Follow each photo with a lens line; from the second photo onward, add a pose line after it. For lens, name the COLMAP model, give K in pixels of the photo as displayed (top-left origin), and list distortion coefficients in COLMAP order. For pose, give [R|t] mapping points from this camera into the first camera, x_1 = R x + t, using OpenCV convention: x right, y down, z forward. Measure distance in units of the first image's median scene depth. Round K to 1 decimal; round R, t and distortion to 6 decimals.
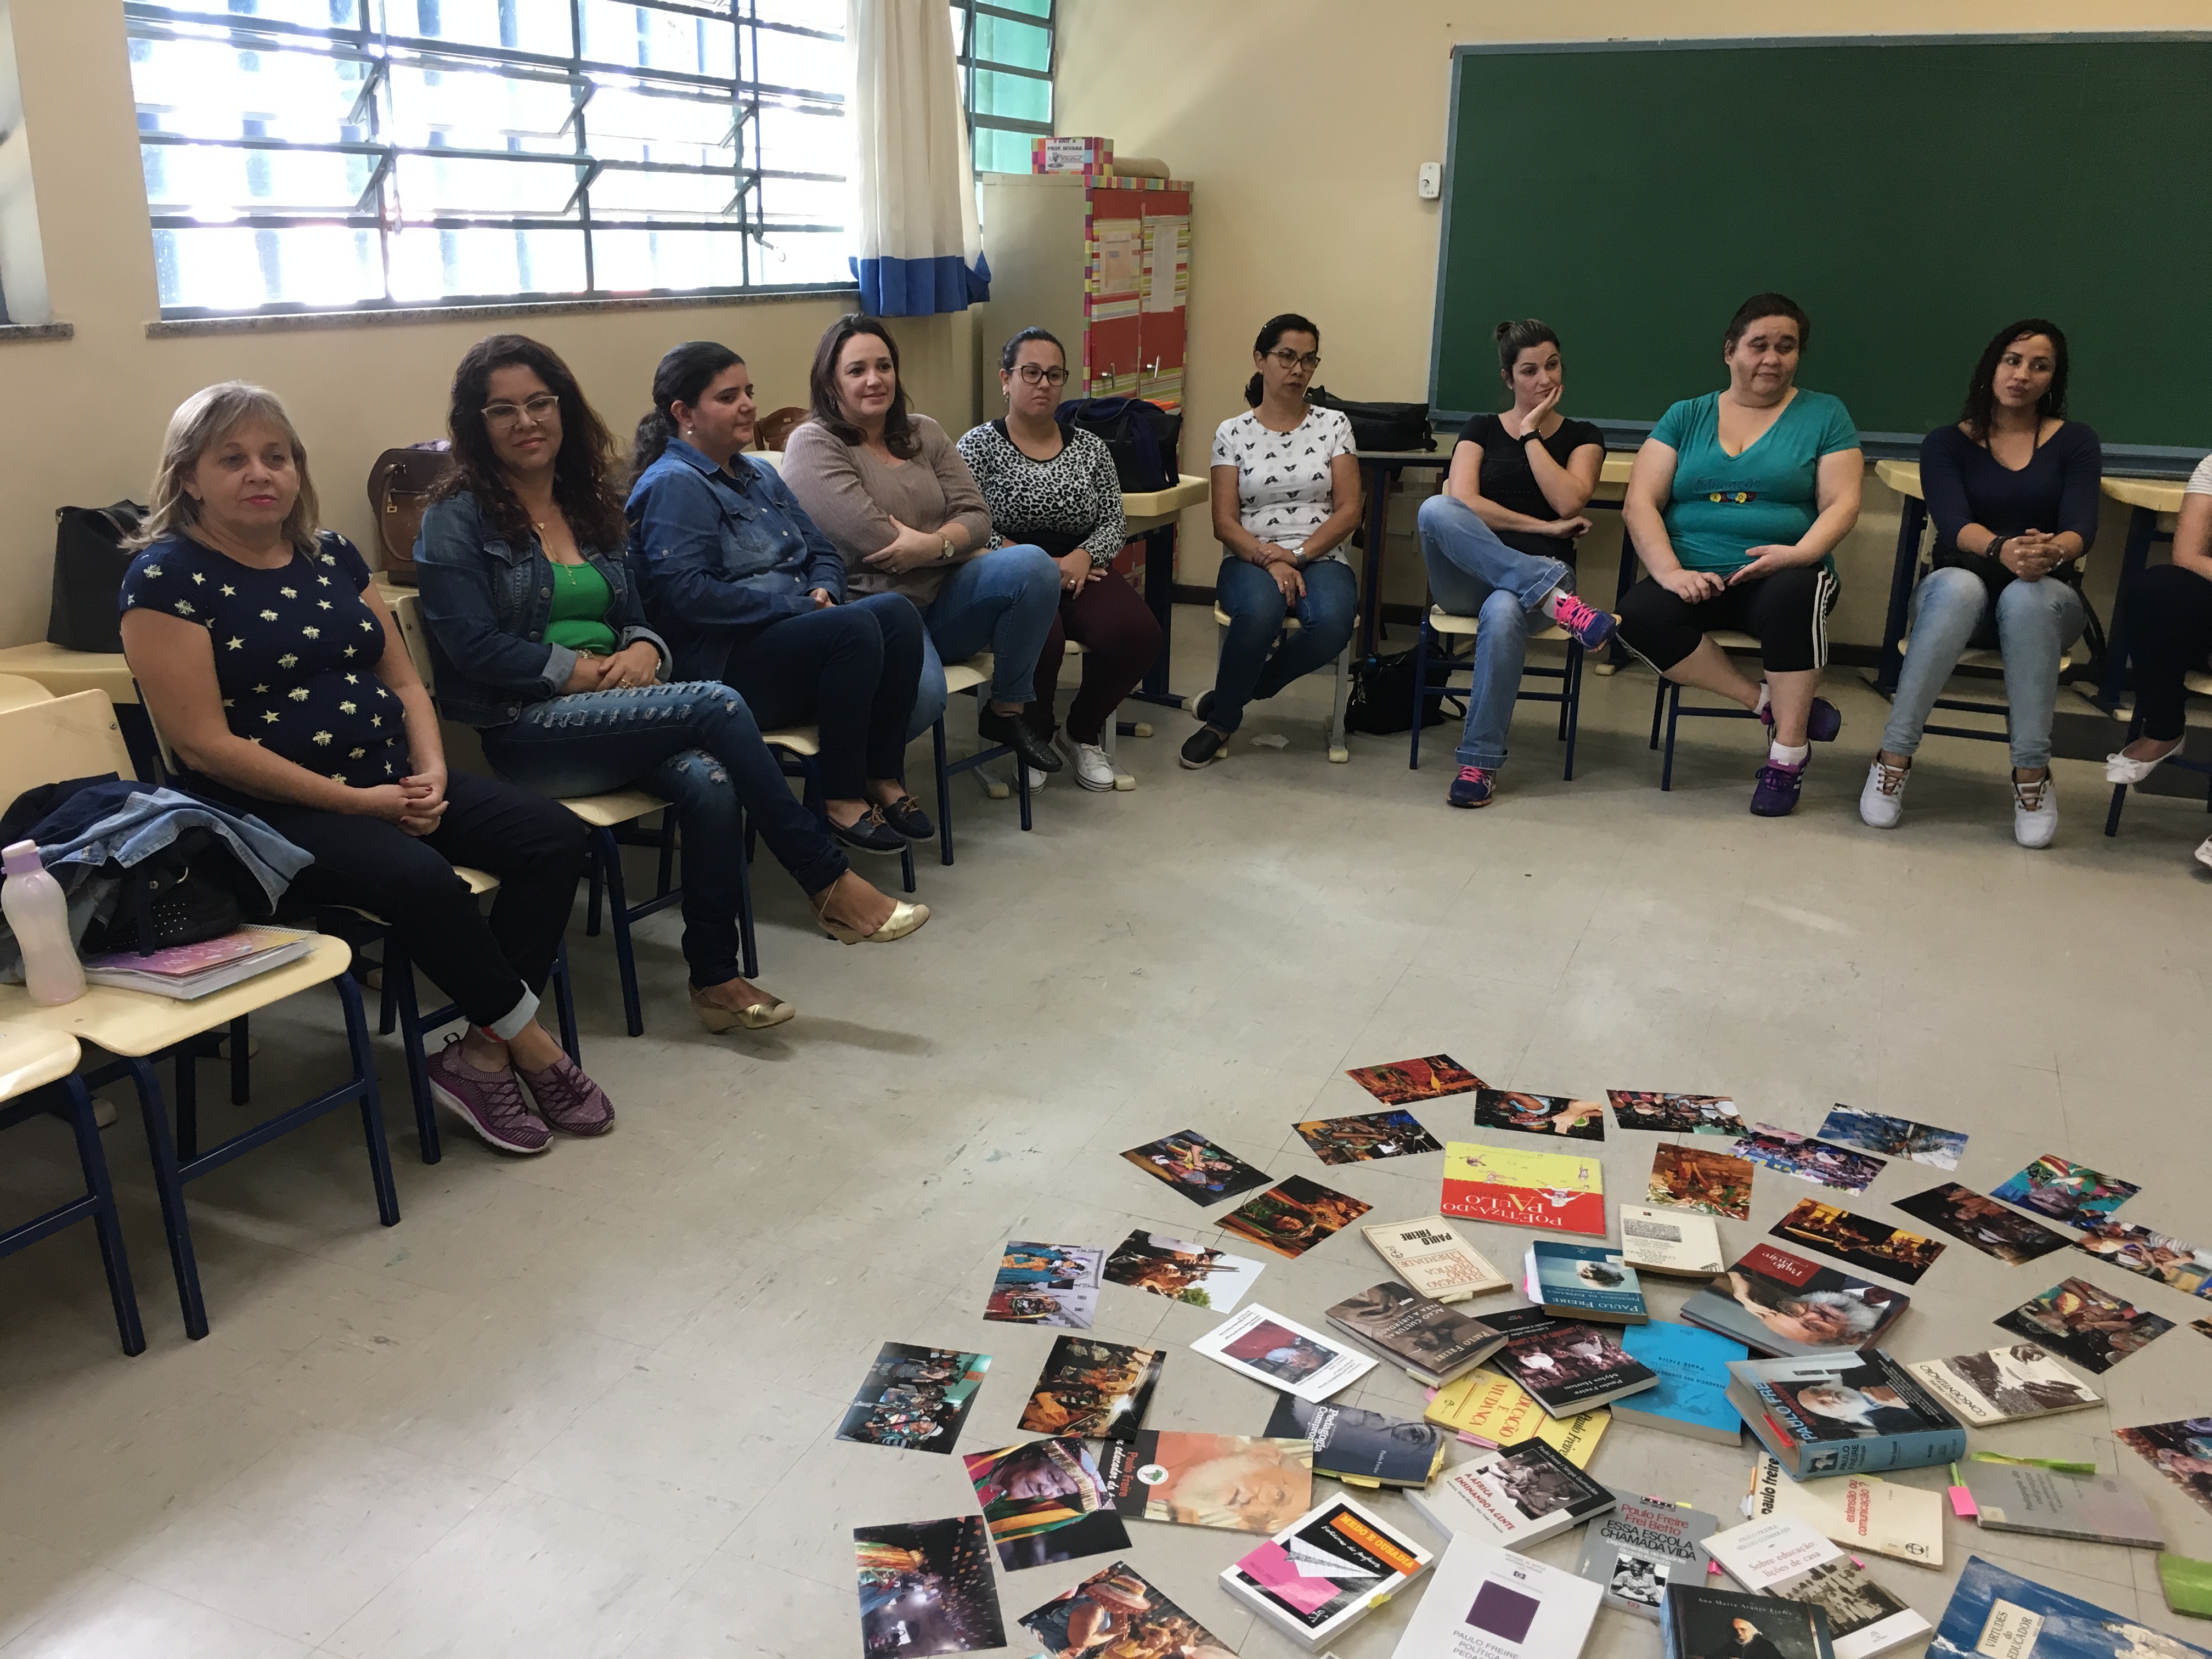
lens RADIAL K [[1880.8, 0, 1091.7], [0, 1880.8, 820.7], [0, 0, 1]] dist [0.081462, -0.107141]
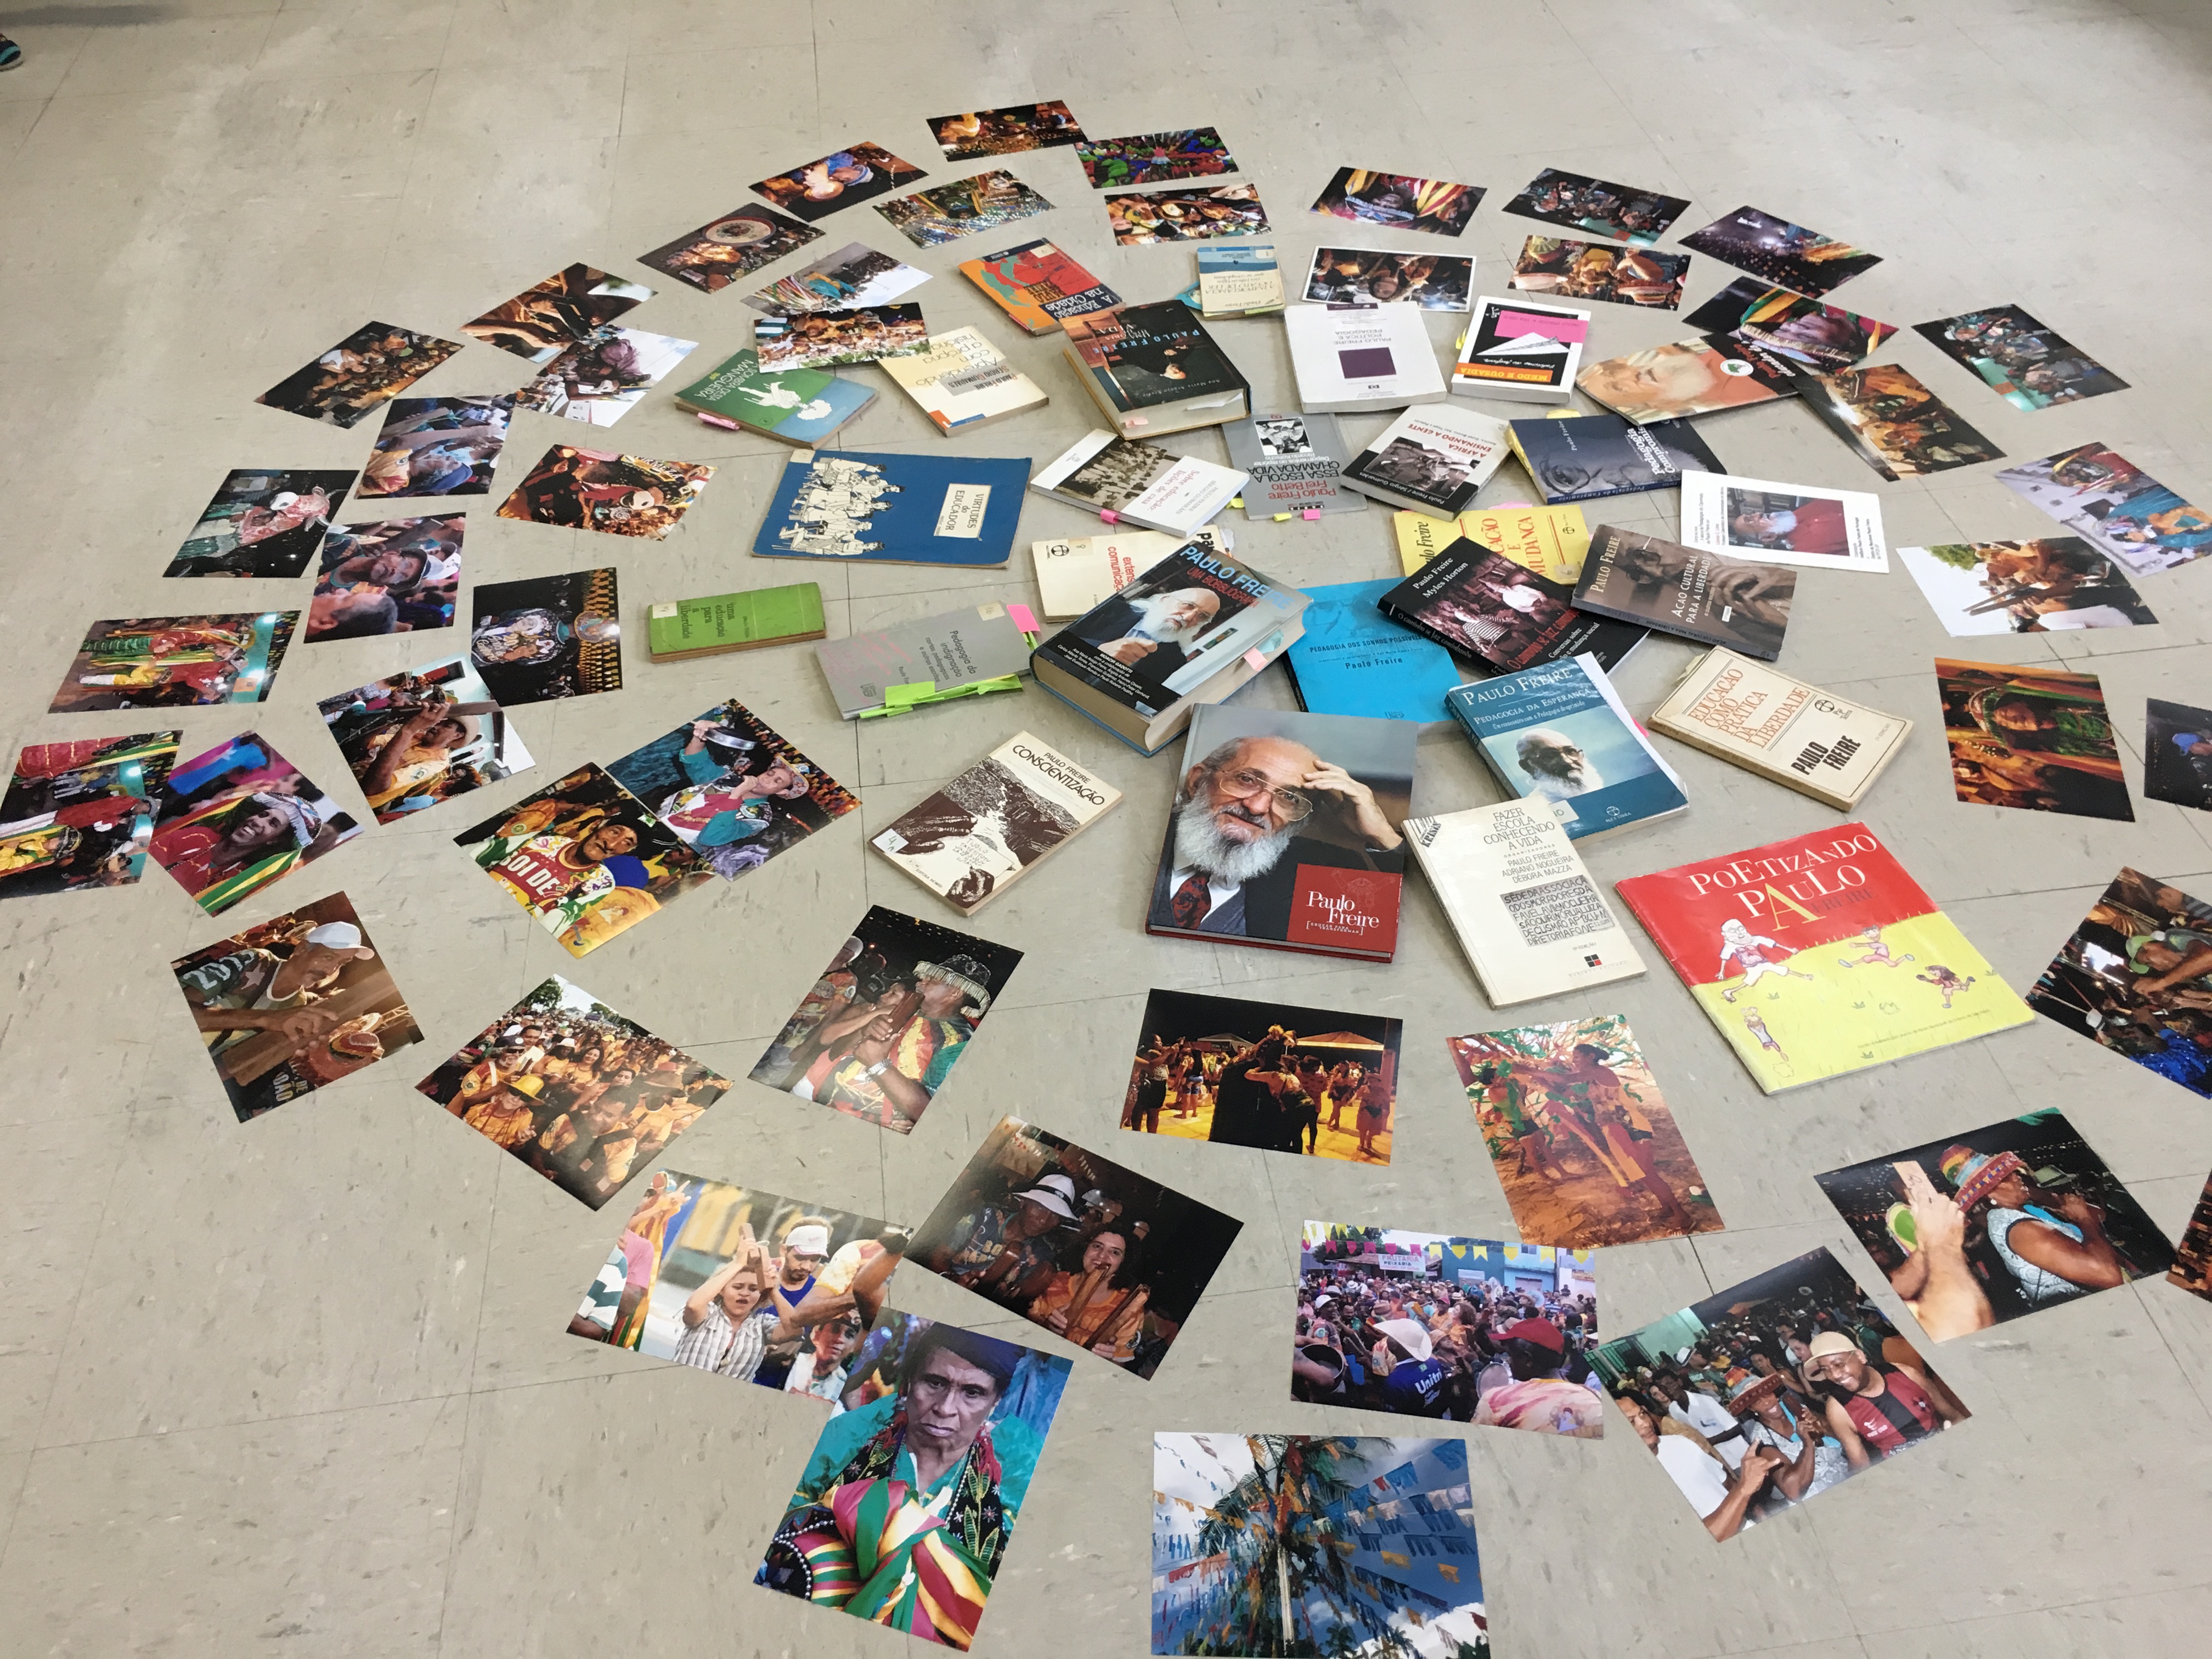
lens RADIAL K [[1880.8, 0, 1090.0], [0, 1880.8, 817.9], [0, 0, 1]] dist [0.081462, -0.107141]
pose [[-0.865602, 0.349327, -0.358752, 0.707480], [-0.143367, 0.513565, 0.845989, -0.303237], [0.479769, 0.783723, -0.394461, 1.308453]]
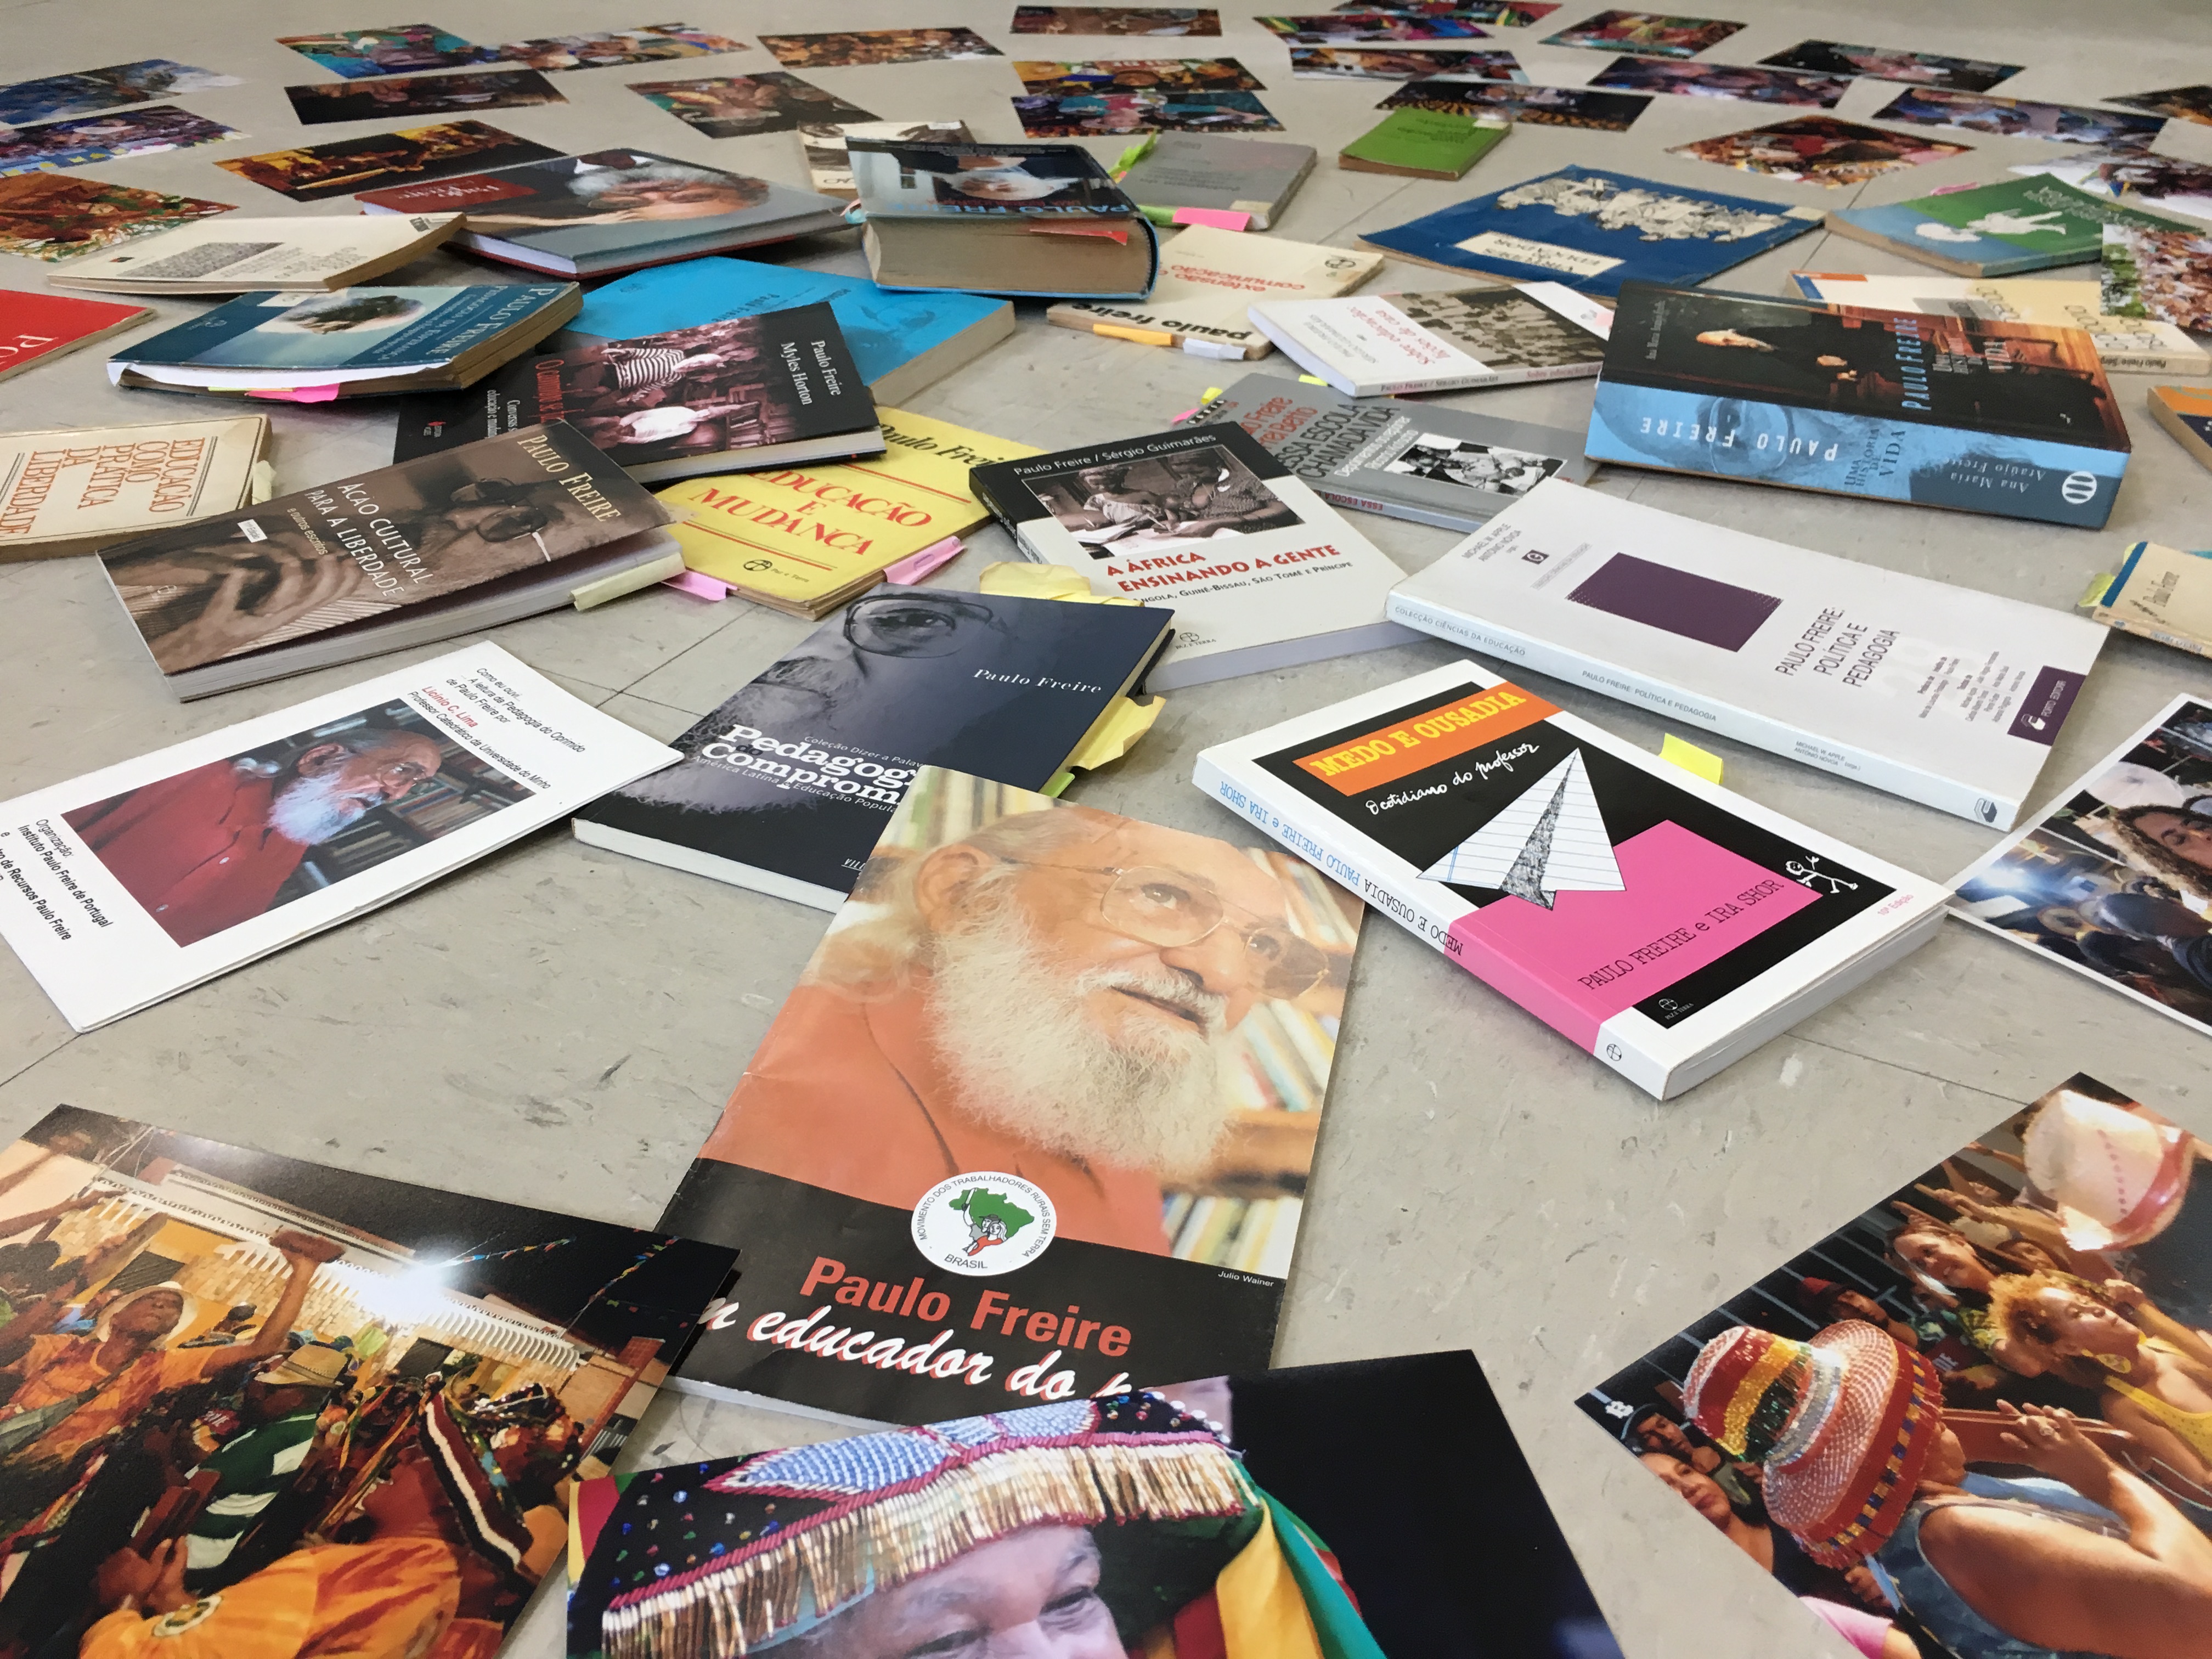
lens RADIAL K [[1880.8, 0, 1102.5], [0, 1880.8, 838.4], [0, 0, 1]] dist [0.081462, -0.107141]
pose [[0.085558, -0.555665, 0.826992, -0.110474], [0.296878, 0.806550, 0.511216, 0.188911], [-0.951075, 0.201777, 0.233972, 0.858423]]
